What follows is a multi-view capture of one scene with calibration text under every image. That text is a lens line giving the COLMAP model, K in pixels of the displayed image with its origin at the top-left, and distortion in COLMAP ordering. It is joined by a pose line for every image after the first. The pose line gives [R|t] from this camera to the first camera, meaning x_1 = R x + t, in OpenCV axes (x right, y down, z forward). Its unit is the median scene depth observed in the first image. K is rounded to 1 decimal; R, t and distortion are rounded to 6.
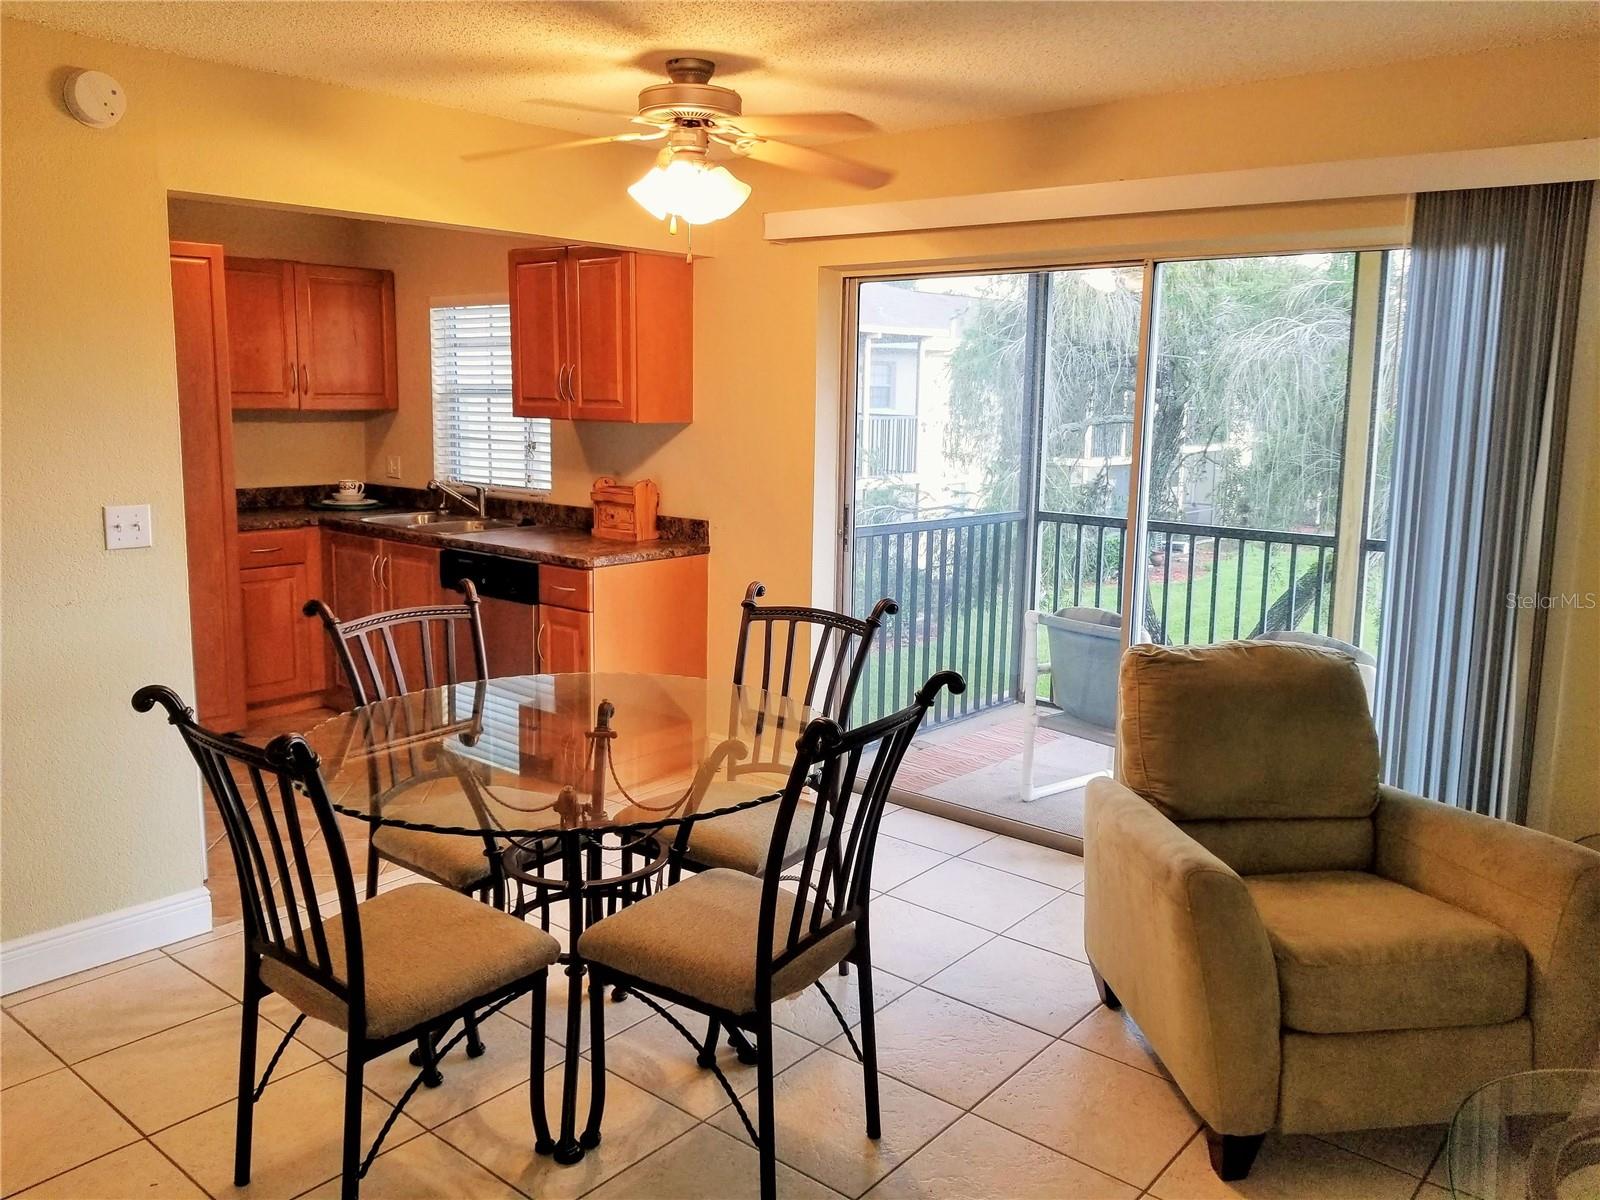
lens RADIAL K [[1255.6, 0, 790.1], [0, 1255.6, 567.7], [0, 0, 1]] dist [0.081873, -0.126767]
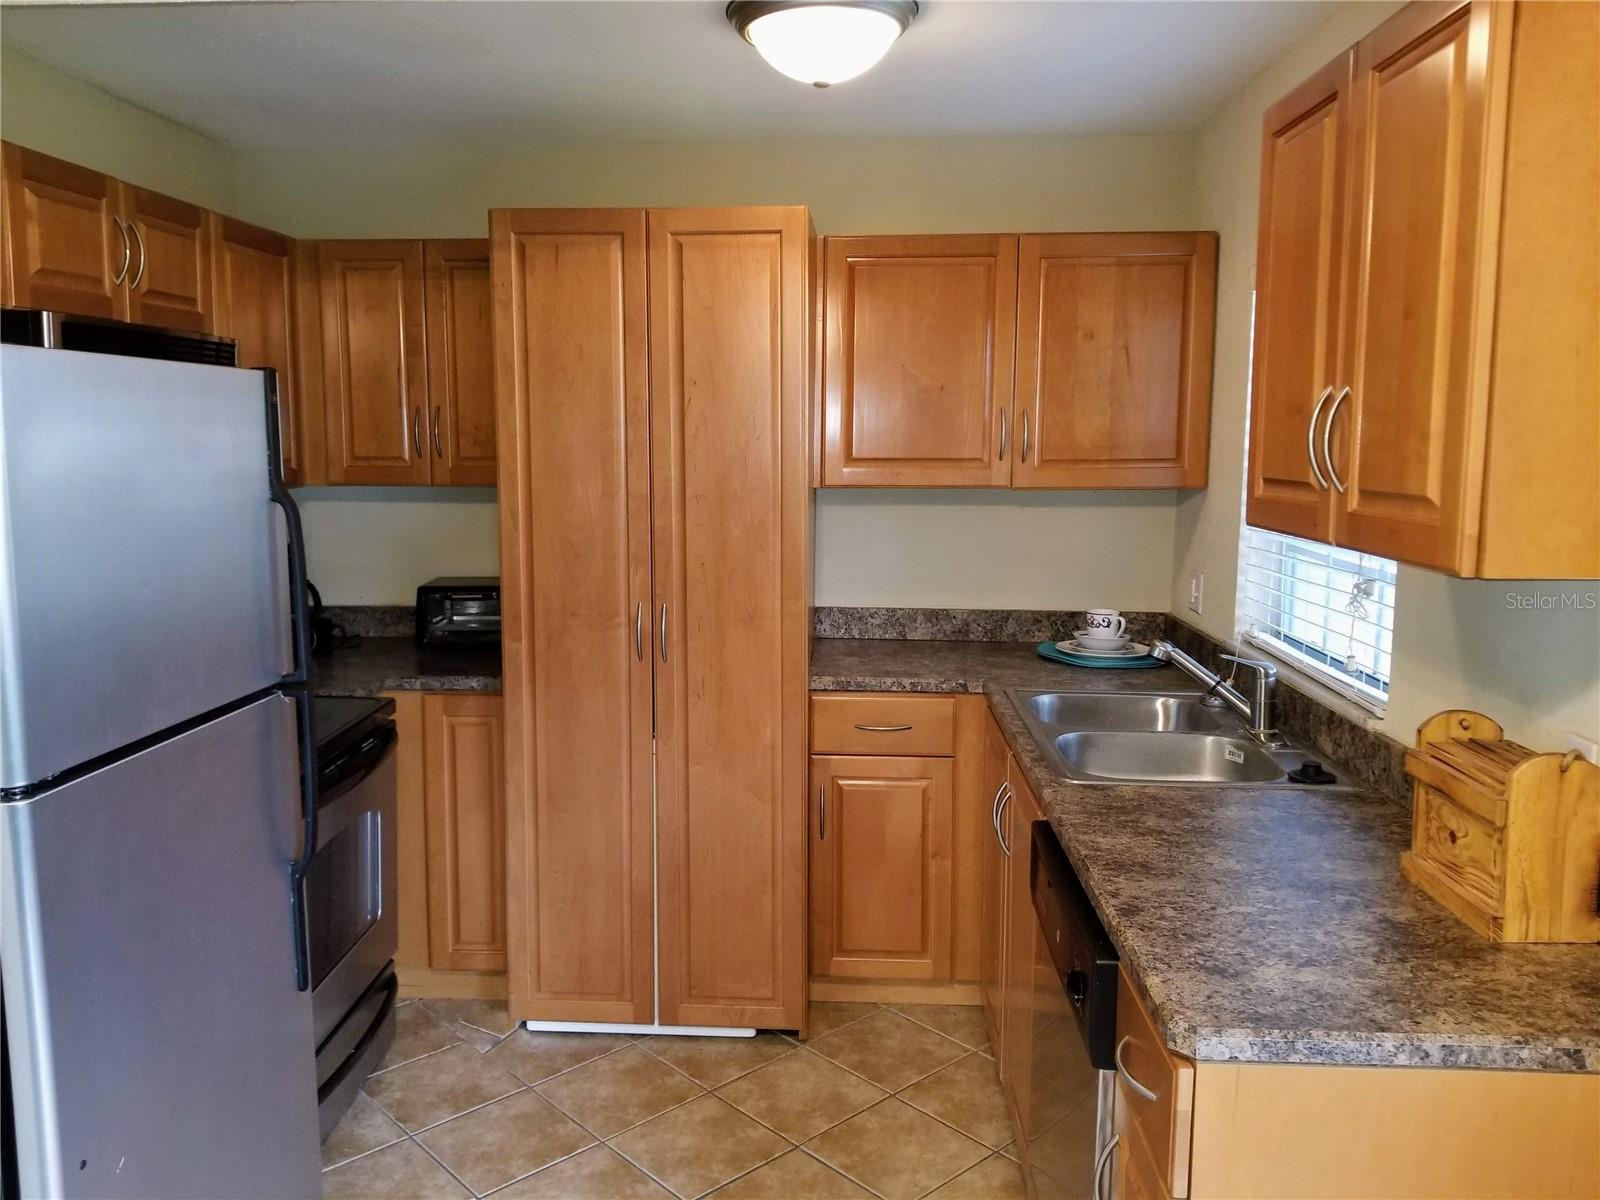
lens RADIAL K [[1255.6, 0, 770.1], [0, 1255.6, 580.5], [0, 0, 1]] dist [0.081873, -0.126767]
pose [[0.606388, 0.083679, -0.790754, 0.009879], [-0.105590, 0.994115, 0.024227, -0.095425], [0.788127, 0.068805, 0.611654, 0.633601]]
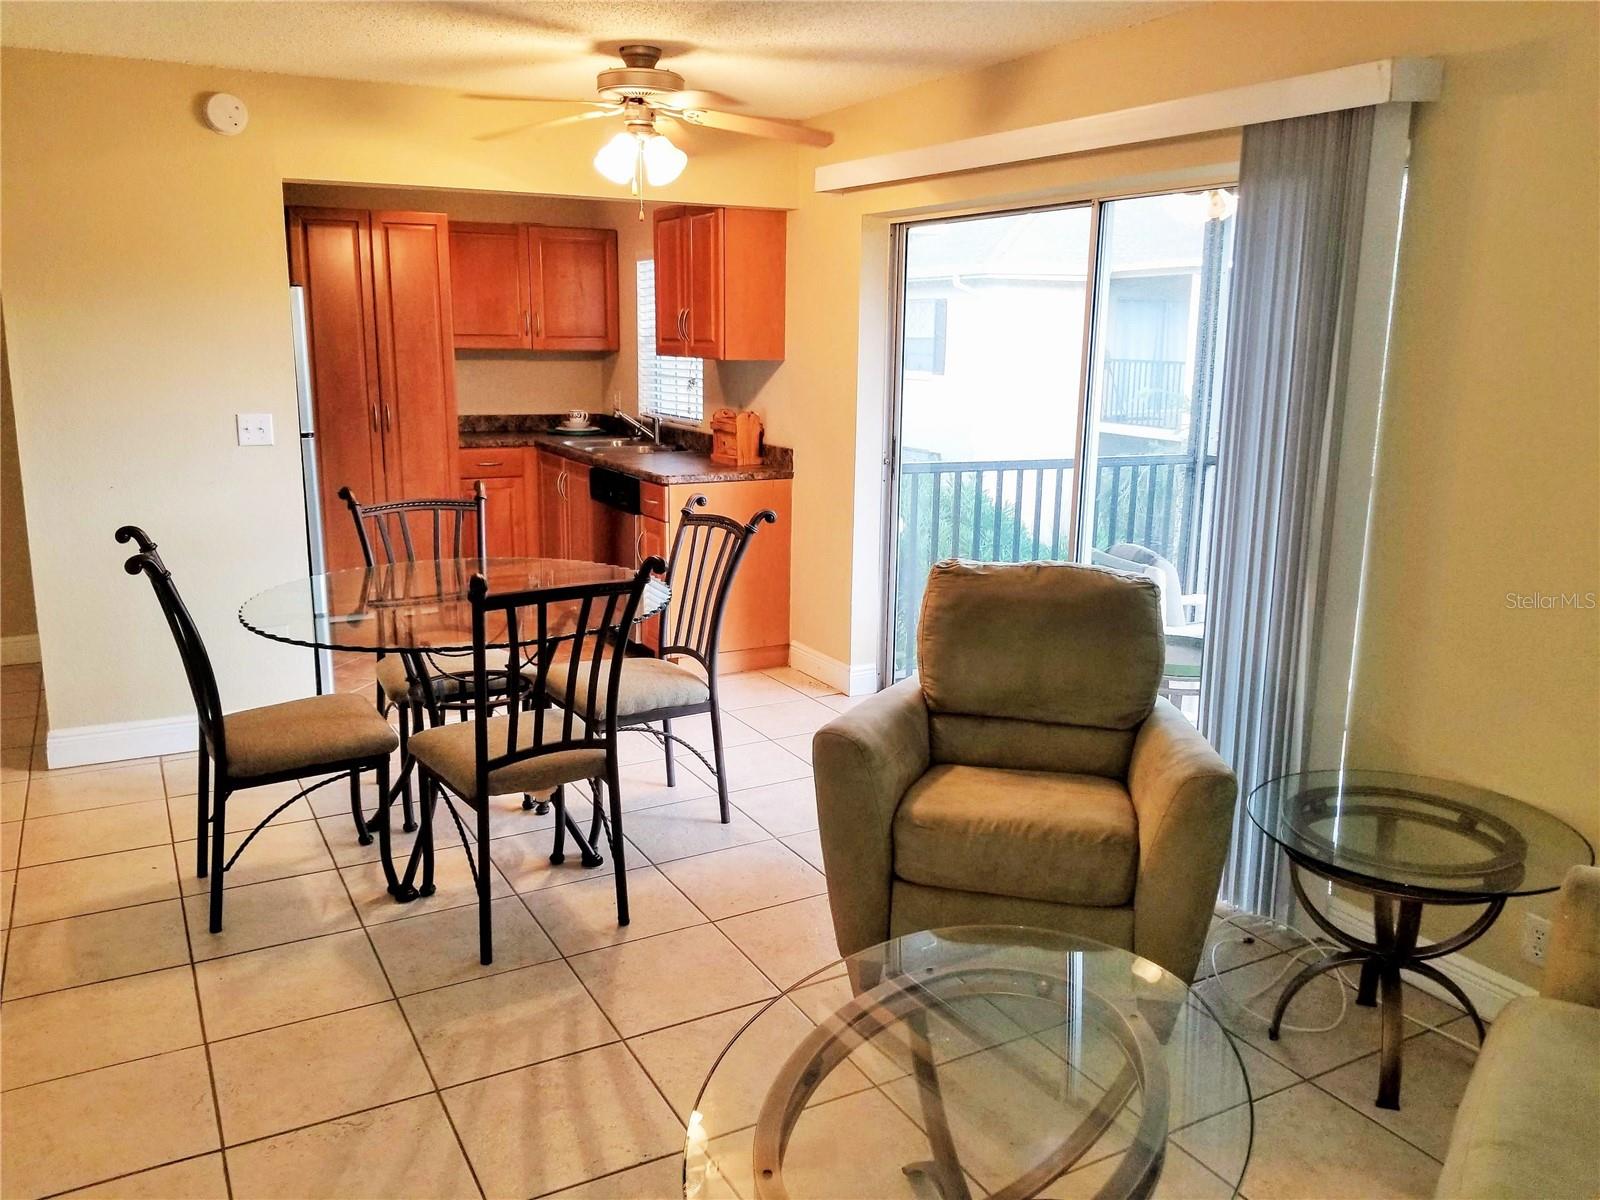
lens RADIAL K [[1255.6, 0, 791.6], [0, 1255.6, 585.2], [0, 0, 1]] dist [0.081873, -0.126767]
pose [[0.931810, 0.067723, -0.356571, 0.325745], [-0.048456, 0.996855, 0.062704, 0.012996], [0.359696, -0.041151, 0.932162, -0.047748]]
